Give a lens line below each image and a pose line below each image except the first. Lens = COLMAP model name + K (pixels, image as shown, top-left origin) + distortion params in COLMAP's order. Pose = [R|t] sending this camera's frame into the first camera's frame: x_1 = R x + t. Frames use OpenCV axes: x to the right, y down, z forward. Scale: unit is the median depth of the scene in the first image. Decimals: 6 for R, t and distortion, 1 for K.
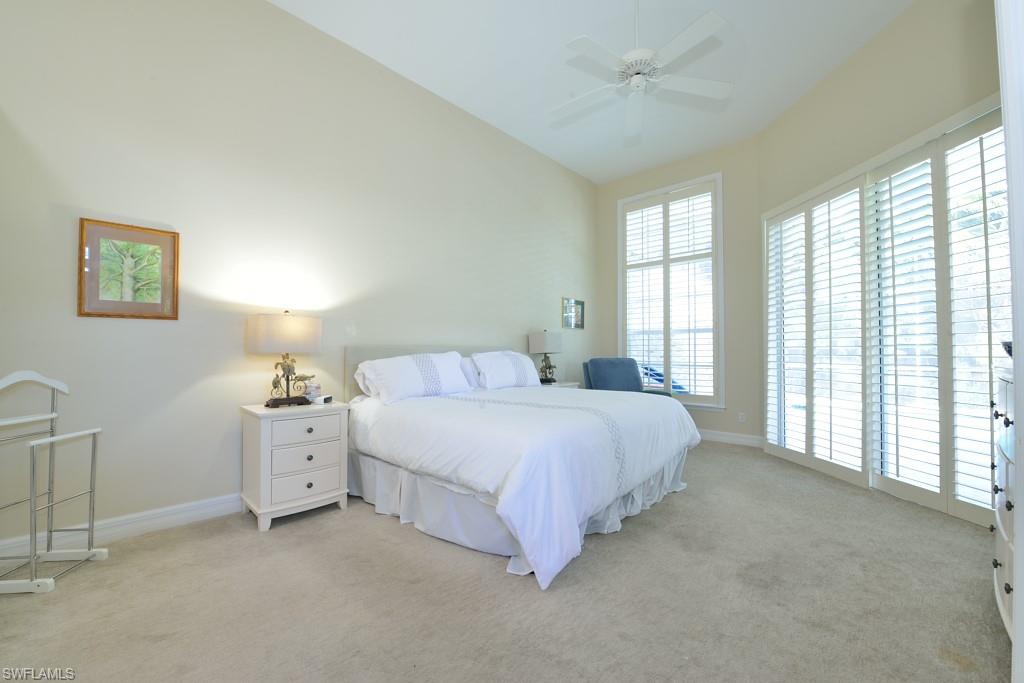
lens RADIAL K [[404.0, 0, 511.1], [0, 404.0, 344.0], [0, 0, 1]] dist [-0.019991, -0.000885]
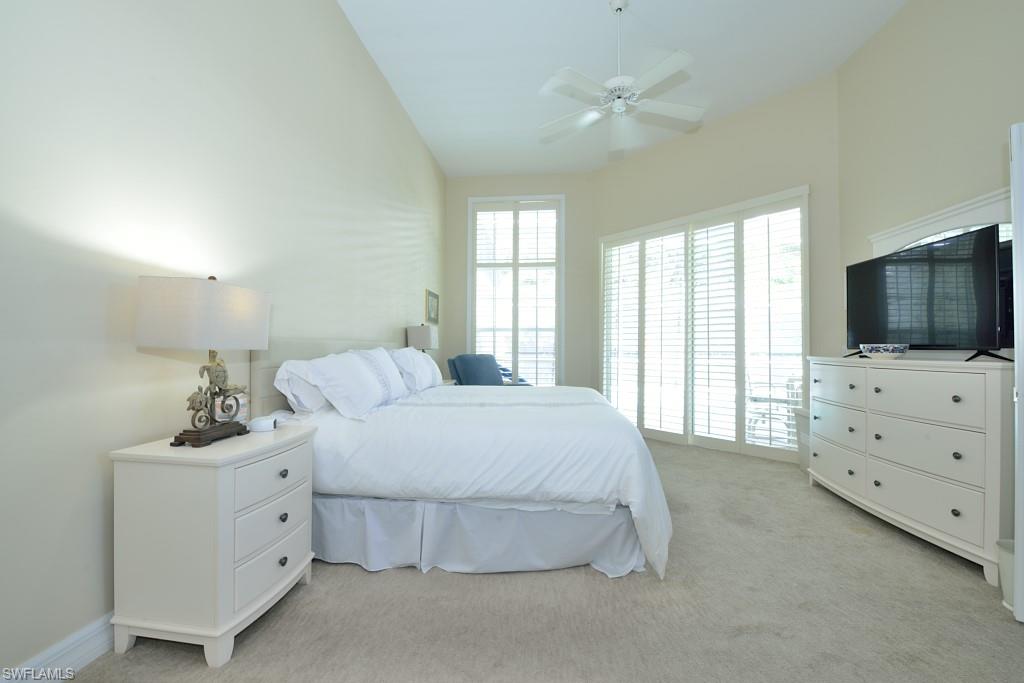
lens RADIAL K [[404.0, 0, 511.1], [0, 404.0, 345.6], [0, 0, 1]] dist [-0.019991, -0.000885]
pose [[0.794840, 0.008316, 0.606762, -0.310070], [-0.018465, 0.999775, 0.010487, 0.001816], [-0.606538, -0.019539, 0.794815, 0.153692]]
